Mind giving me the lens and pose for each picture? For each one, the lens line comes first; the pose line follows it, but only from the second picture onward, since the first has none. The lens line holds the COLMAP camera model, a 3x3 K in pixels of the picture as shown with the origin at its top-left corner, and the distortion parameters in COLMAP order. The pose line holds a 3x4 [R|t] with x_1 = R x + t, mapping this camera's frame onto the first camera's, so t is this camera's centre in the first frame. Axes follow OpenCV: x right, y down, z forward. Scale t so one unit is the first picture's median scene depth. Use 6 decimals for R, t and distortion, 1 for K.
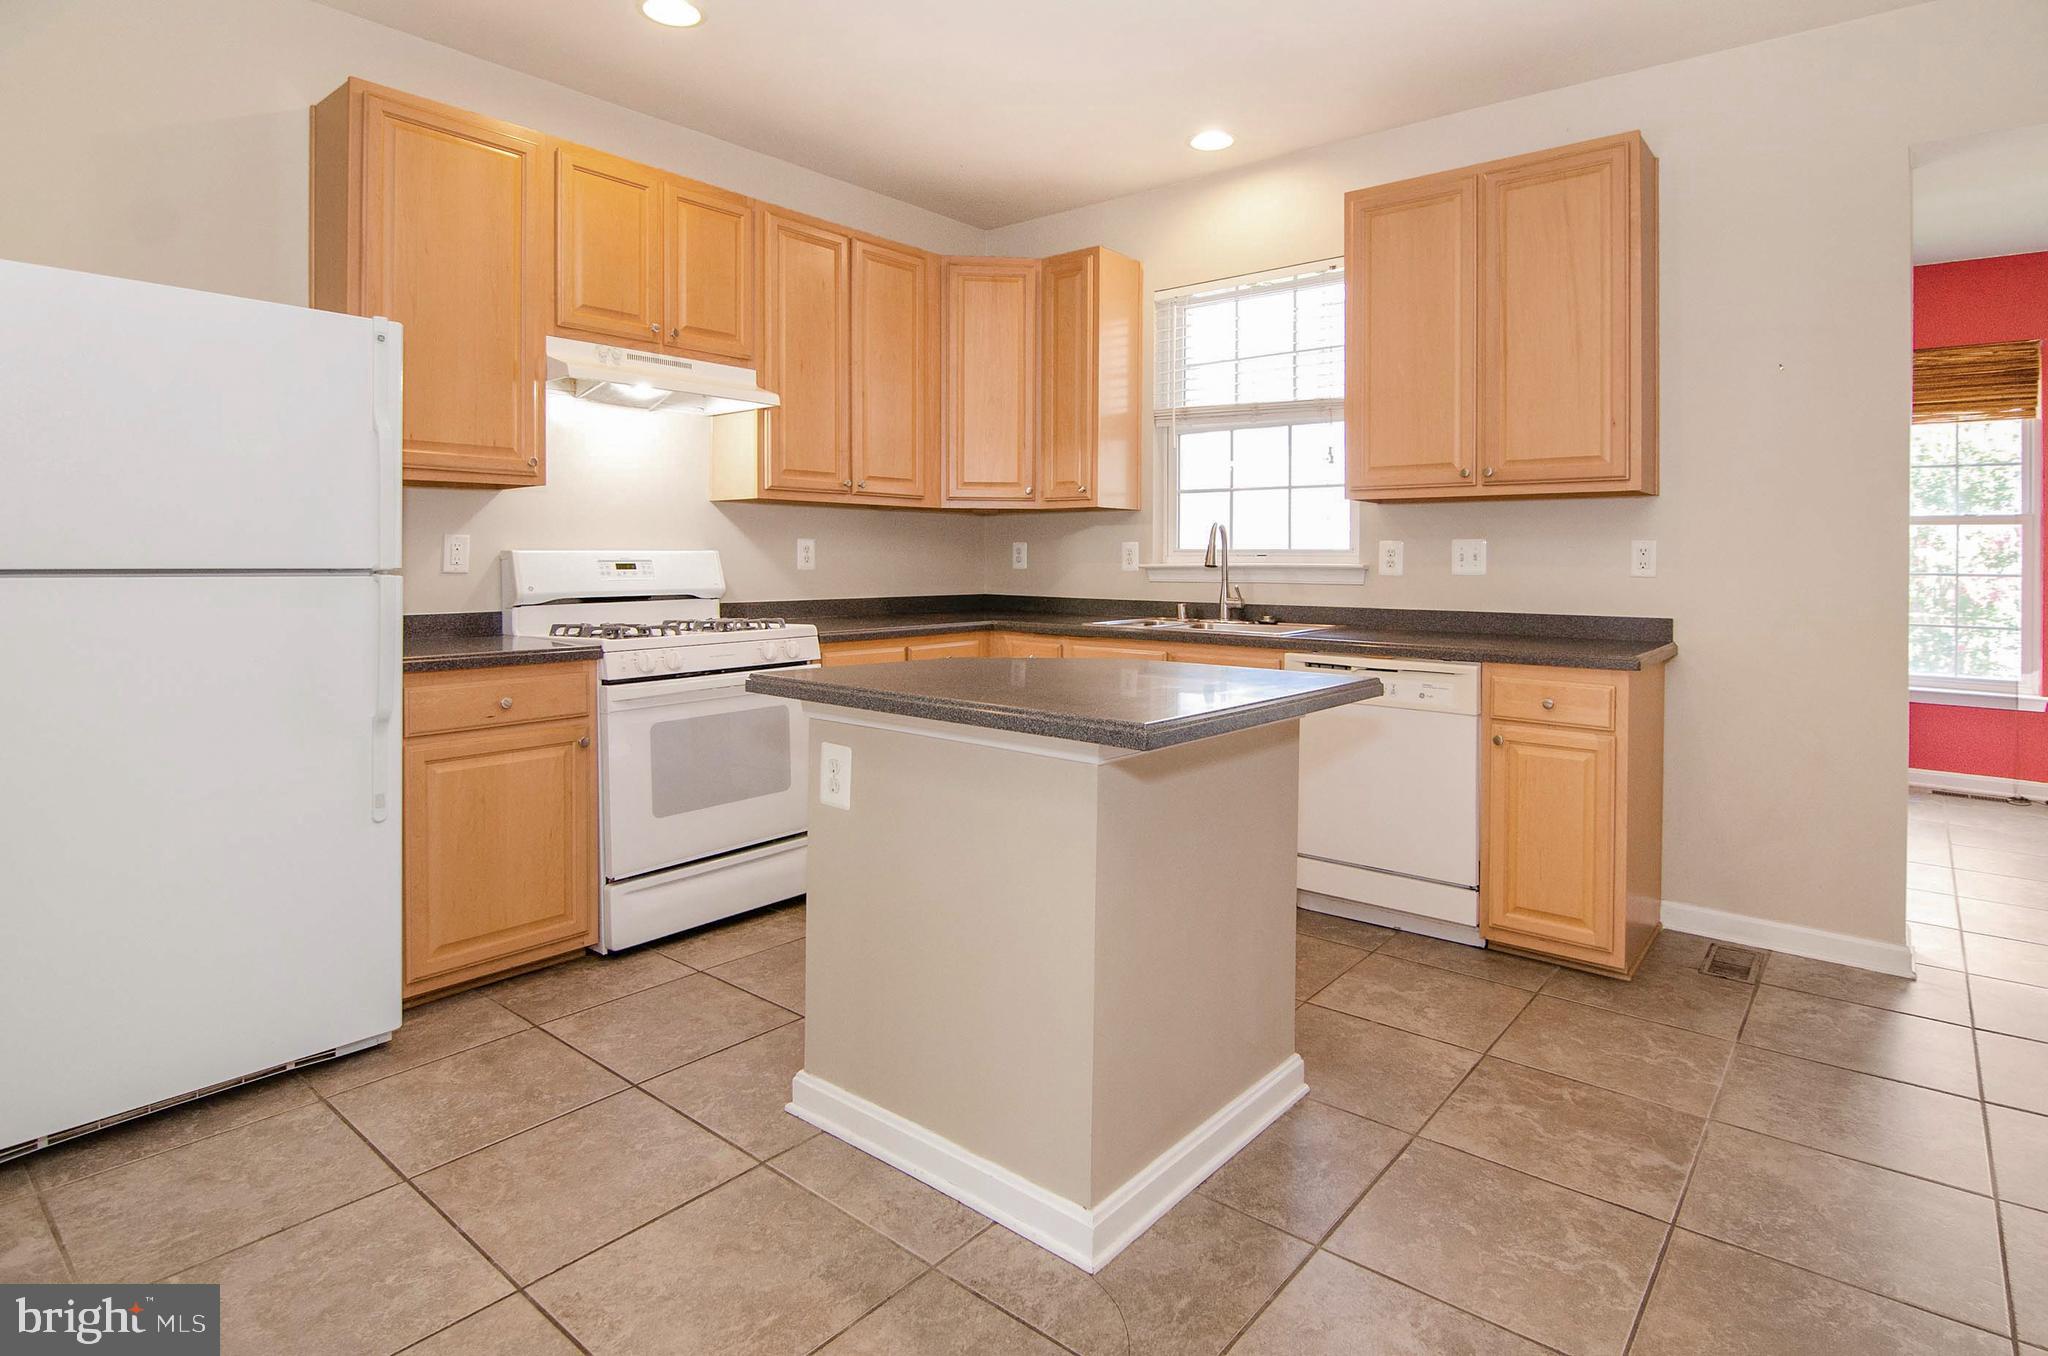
lens RADIAL K [[1051.8, 0, 1055.1], [0, 1051.8, 557.3], [0, 0, 1]] dist [-0.010674, -0.004391]
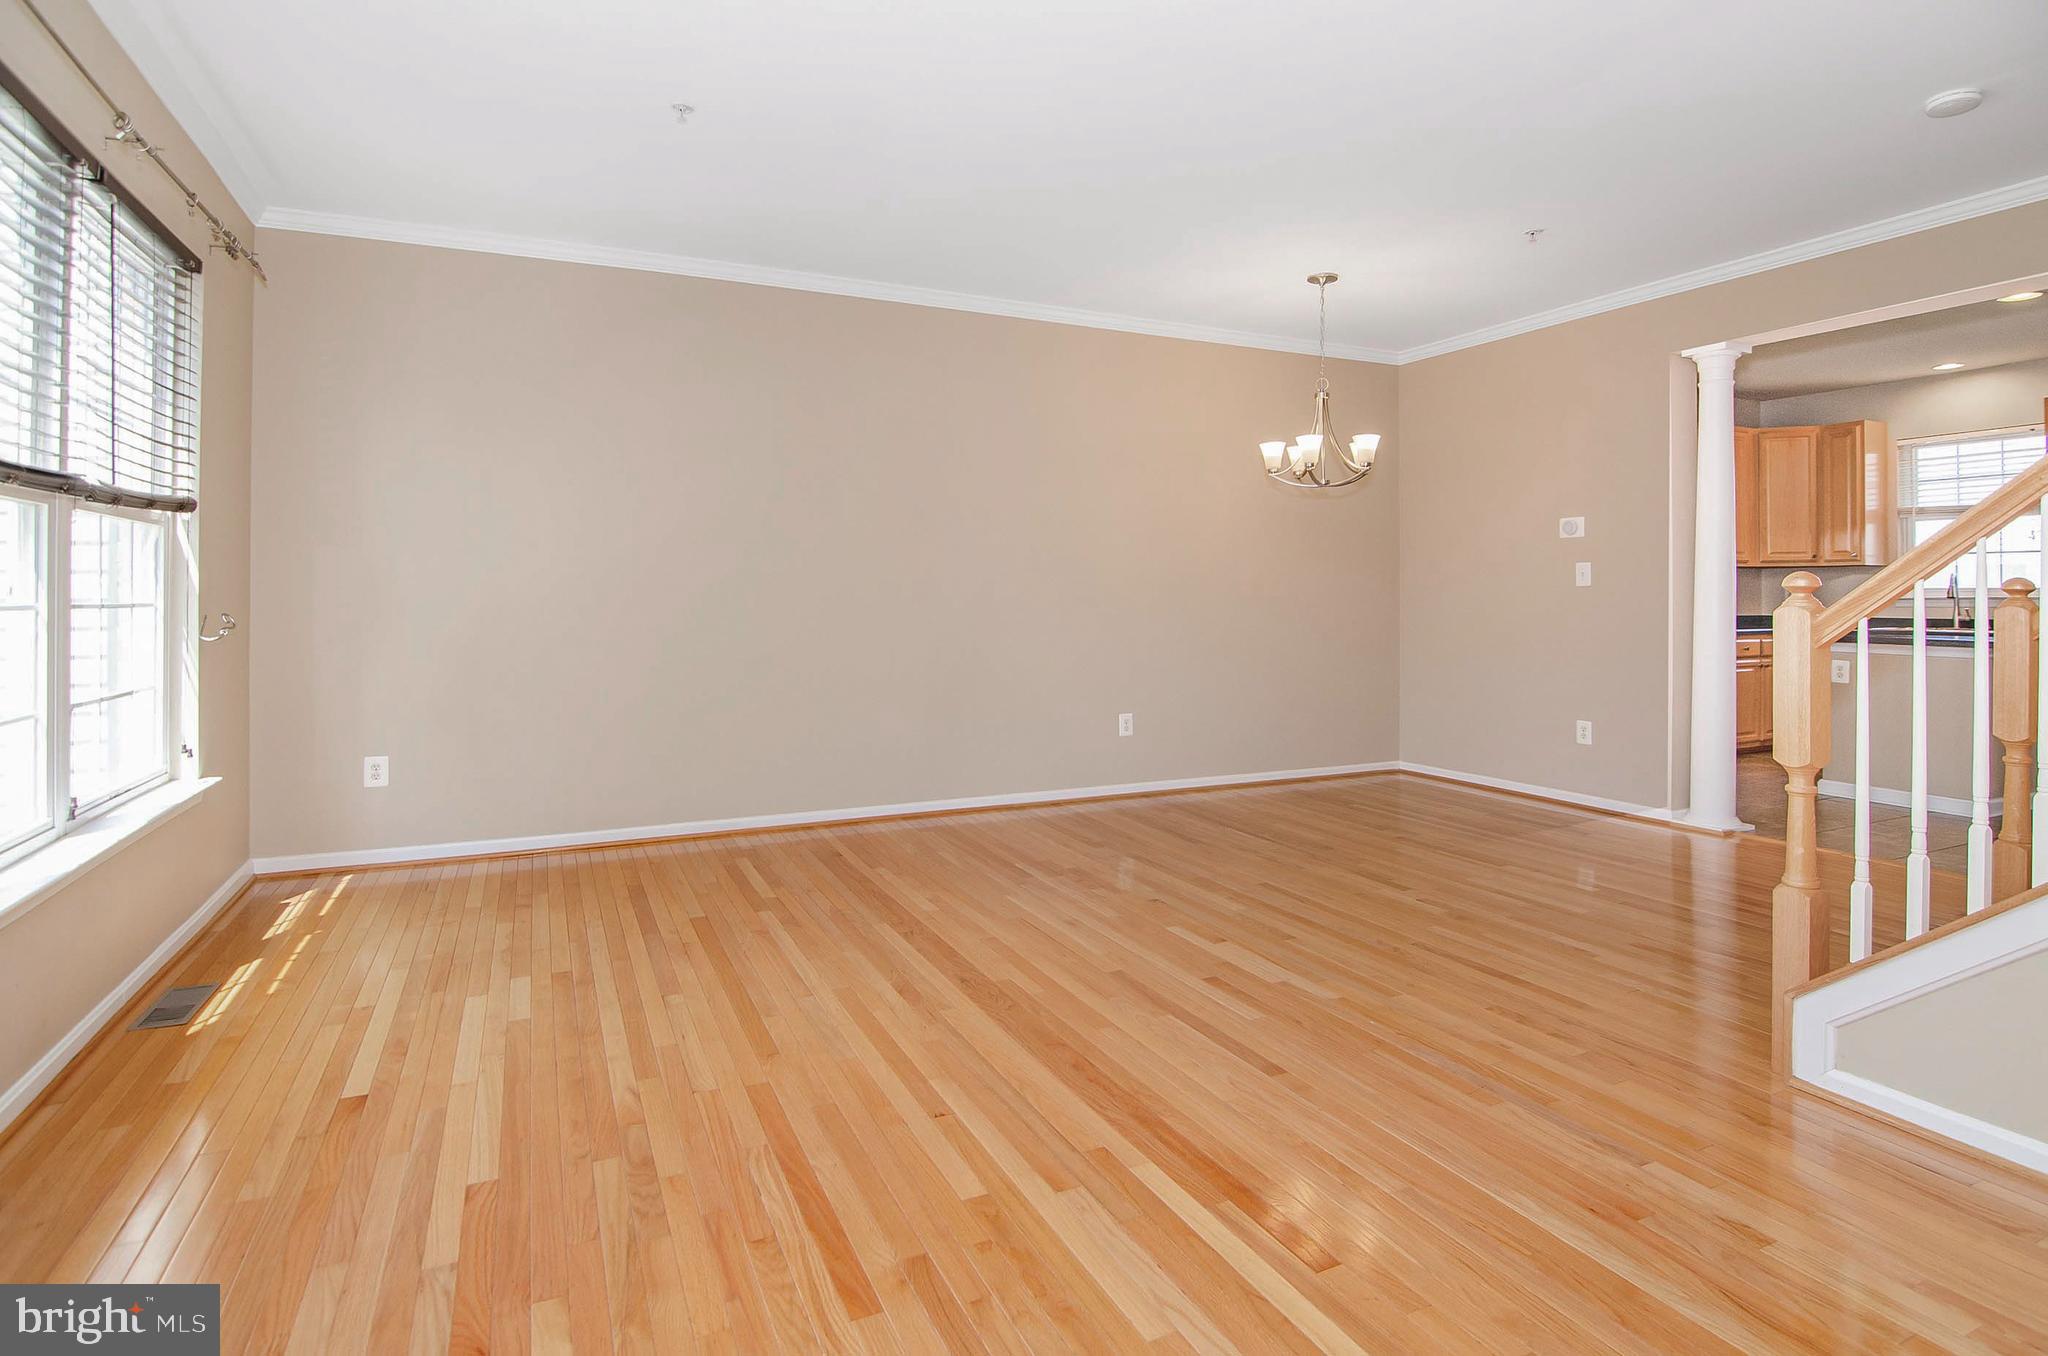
lens RADIAL K [[1051.8, 0, 1088.7], [0, 1051.8, 600.1], [0, 0, 1]] dist [-0.010674, -0.004391]
pose [[0.928135, -0.010493, -0.372096, -0.729694], [0.010758, 0.999941, -0.001366, -0.000146], [0.372089, -0.002735, 0.928193, -1.584729]]
